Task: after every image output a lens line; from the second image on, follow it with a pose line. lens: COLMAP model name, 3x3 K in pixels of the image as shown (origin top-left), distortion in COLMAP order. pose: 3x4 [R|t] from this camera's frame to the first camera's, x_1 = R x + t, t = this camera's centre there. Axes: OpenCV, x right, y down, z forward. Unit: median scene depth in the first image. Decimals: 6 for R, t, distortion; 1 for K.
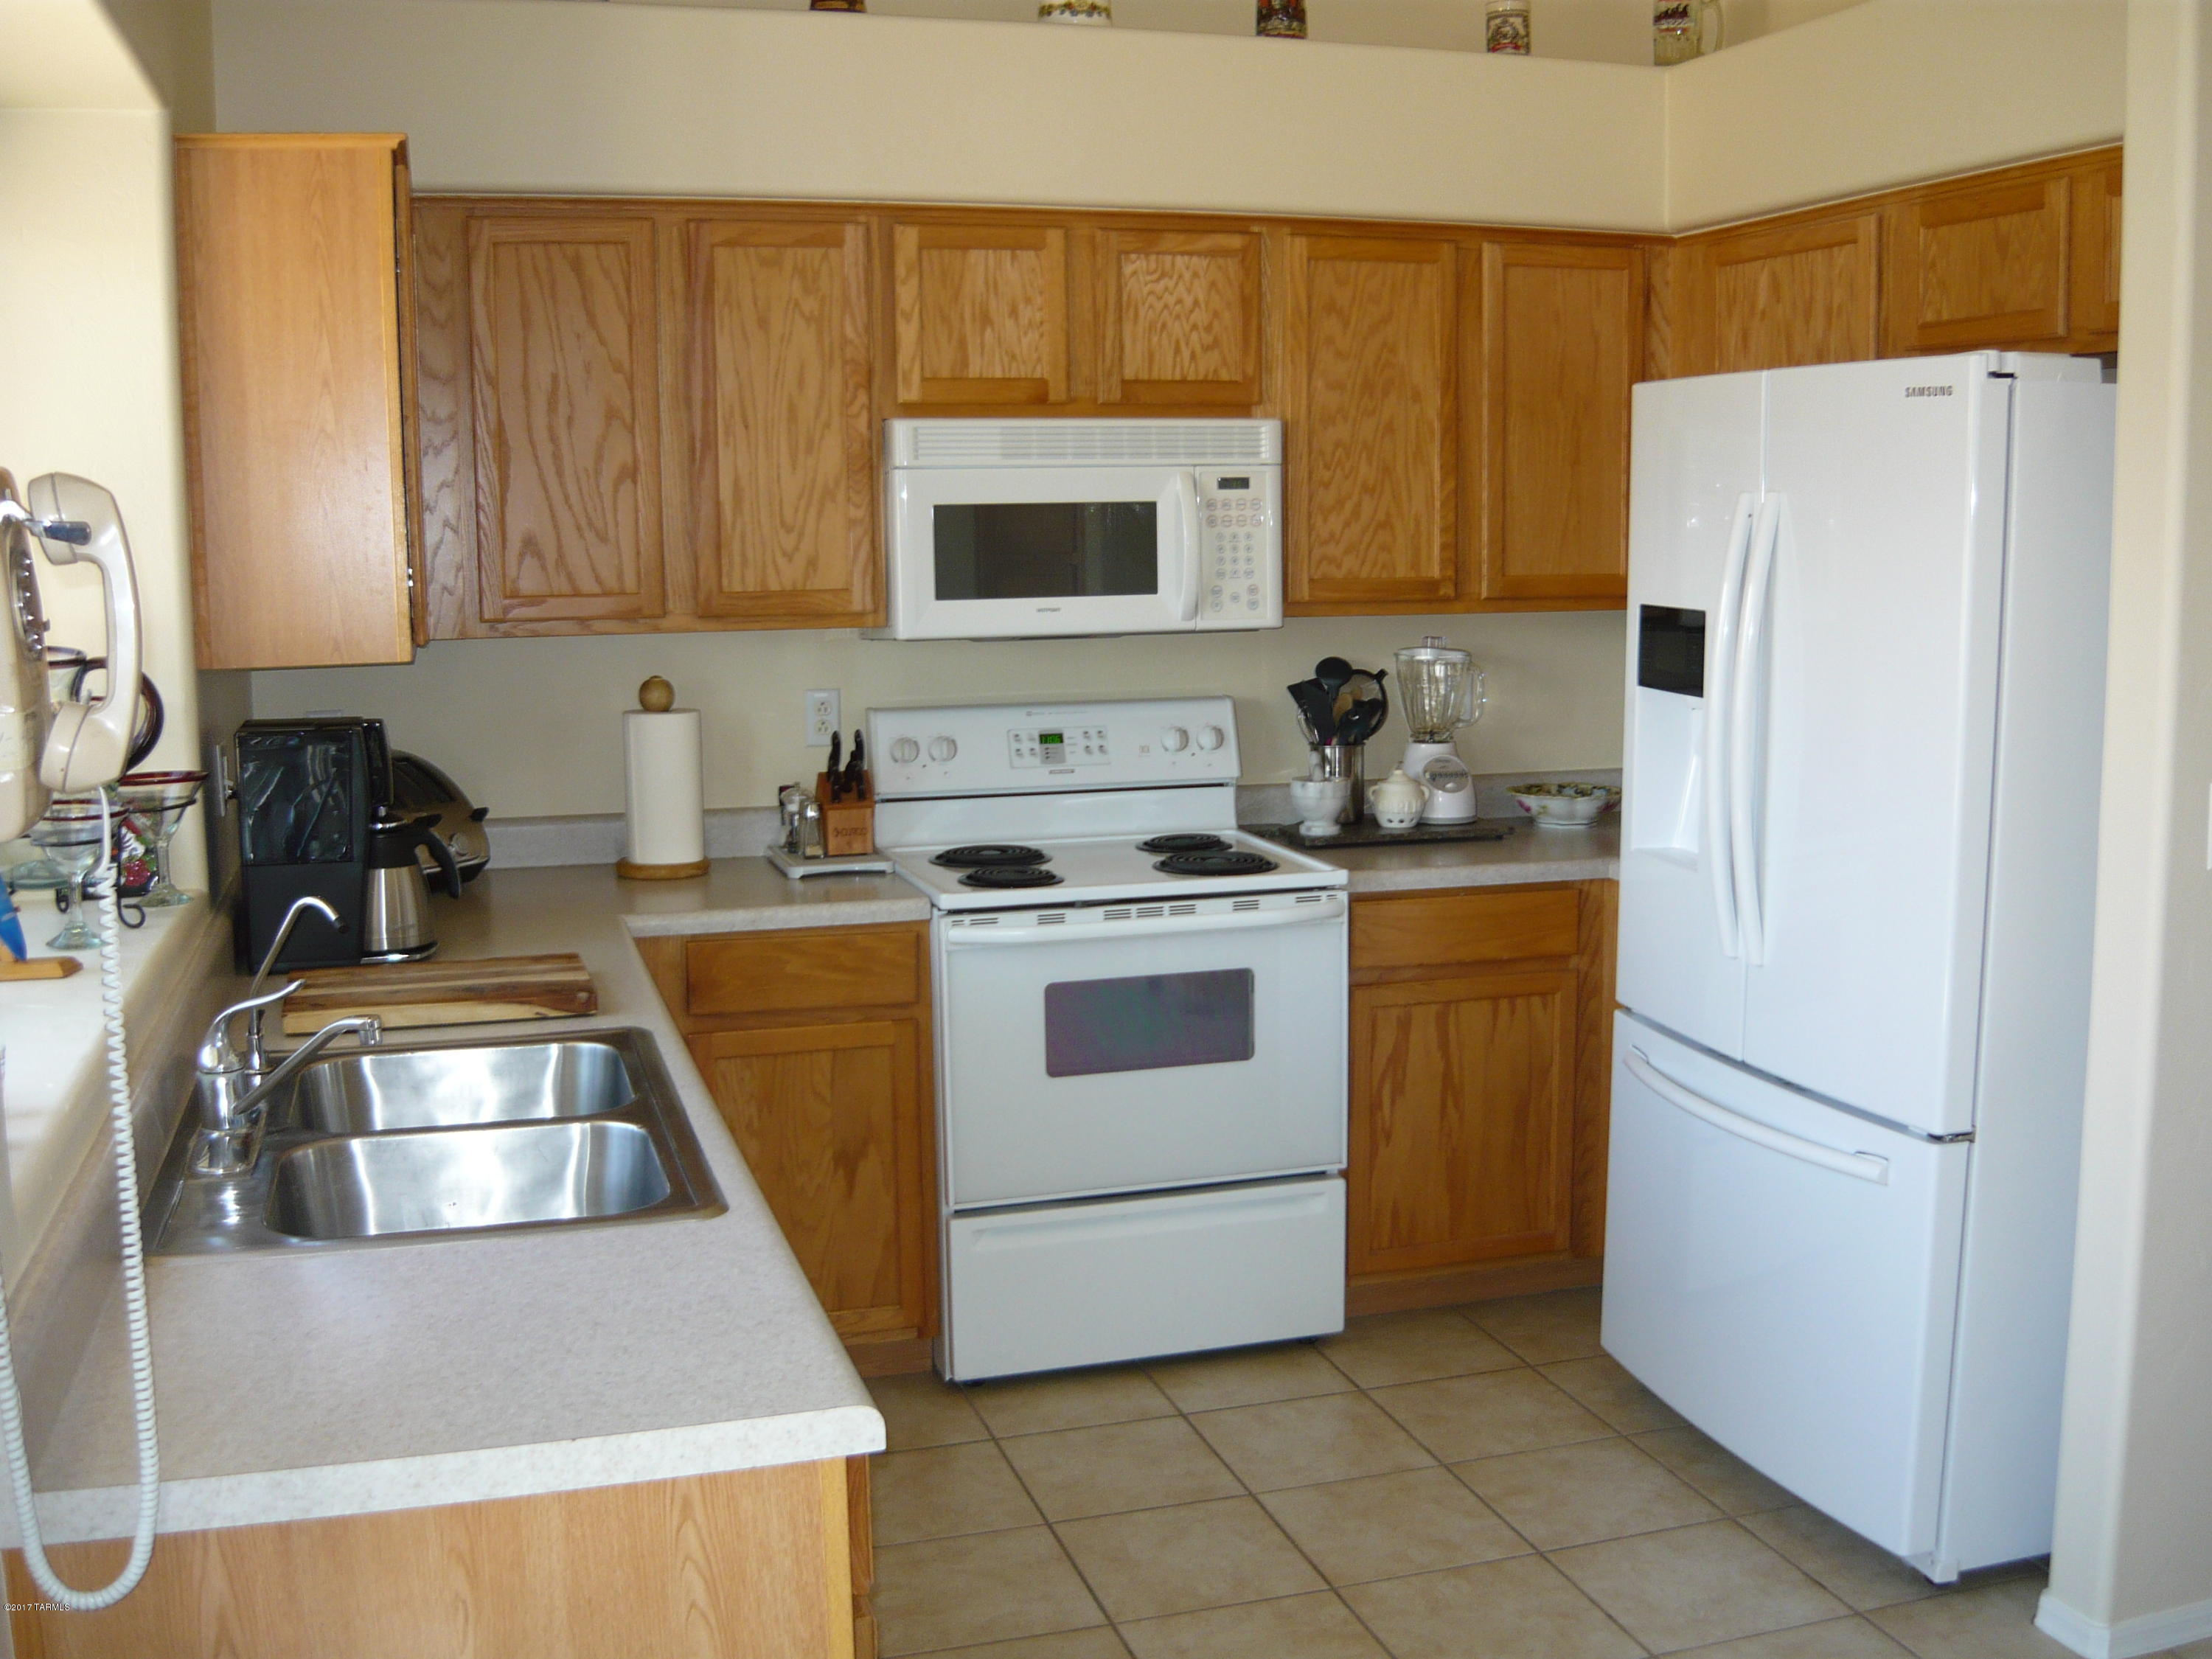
lens RADIAL K [[2220.9, 0, 1123.0], [0, 2220.9, 830.8], [0, 0, 1]] dist [-0.122780, 0.000000]
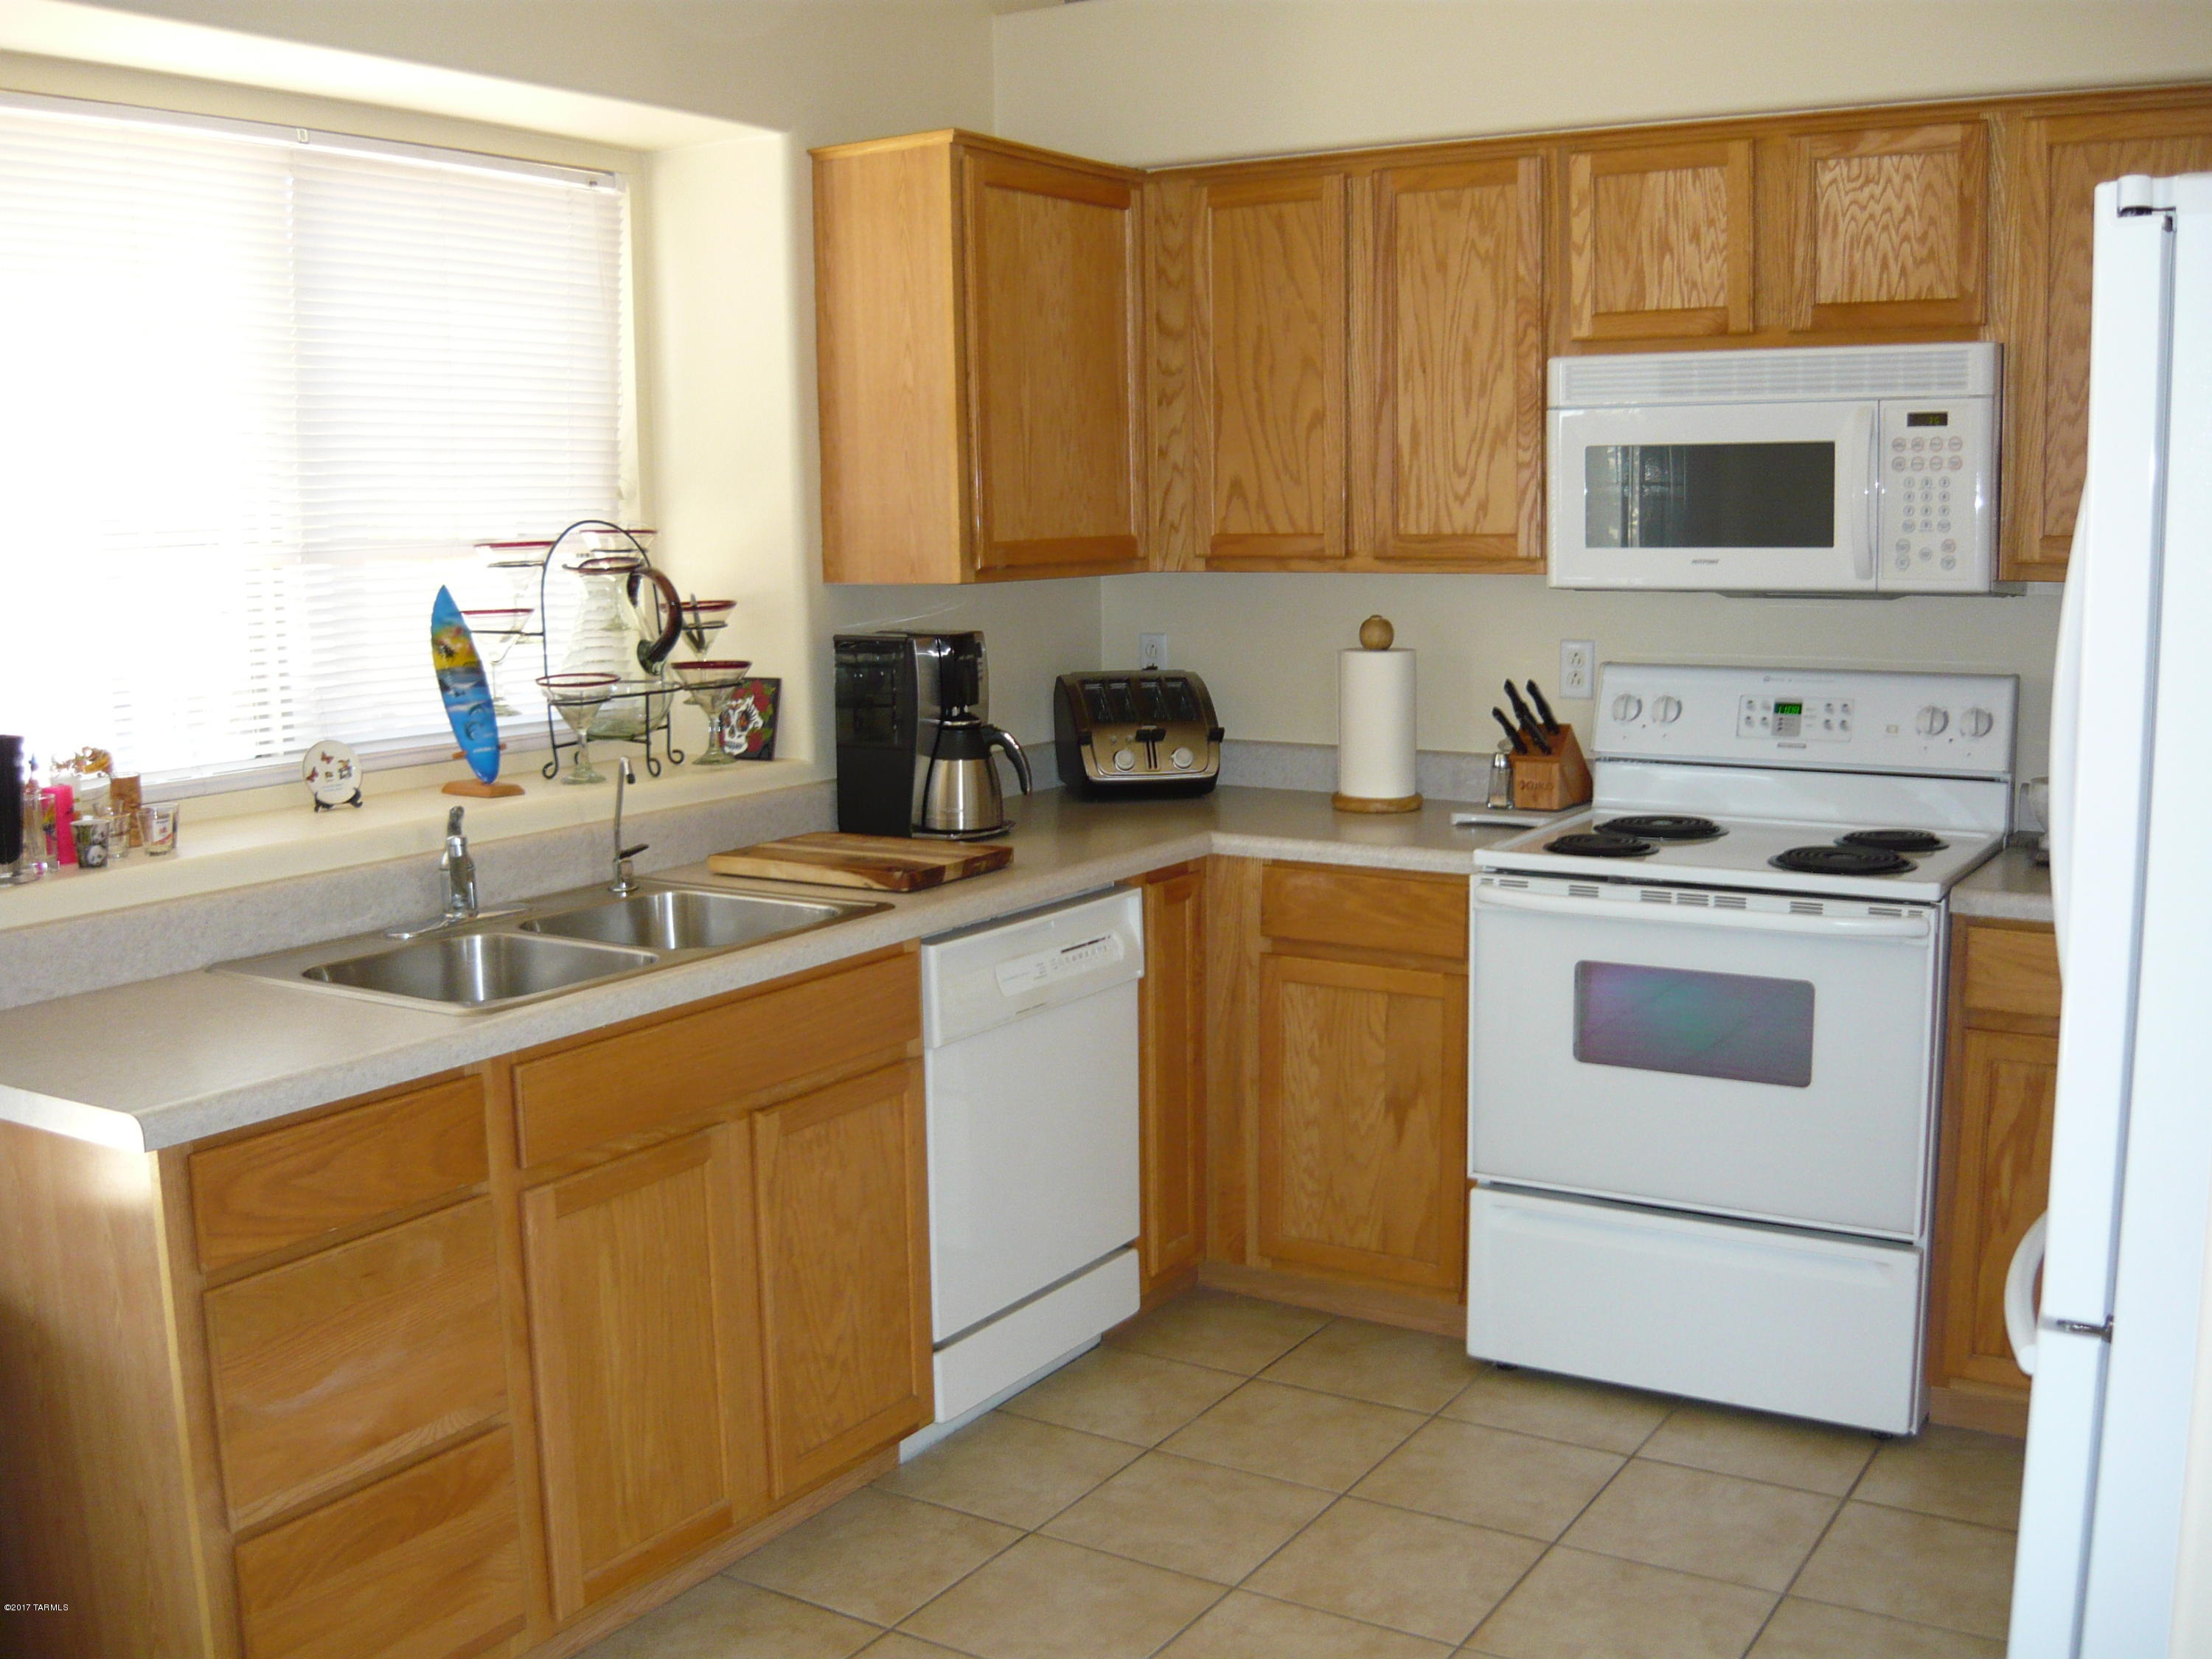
lens RADIAL K [[2220.9, 0, 1123.8], [0, 2220.9, 827.1], [0, 0, 1]] dist [-0.122780, 0.000000]
pose [[0.660621, 0.108530, -0.742833, 0.499460], [-0.098455, 0.993474, 0.057590, -0.020272], [0.744236, 0.035090, 0.666995, 0.228929]]
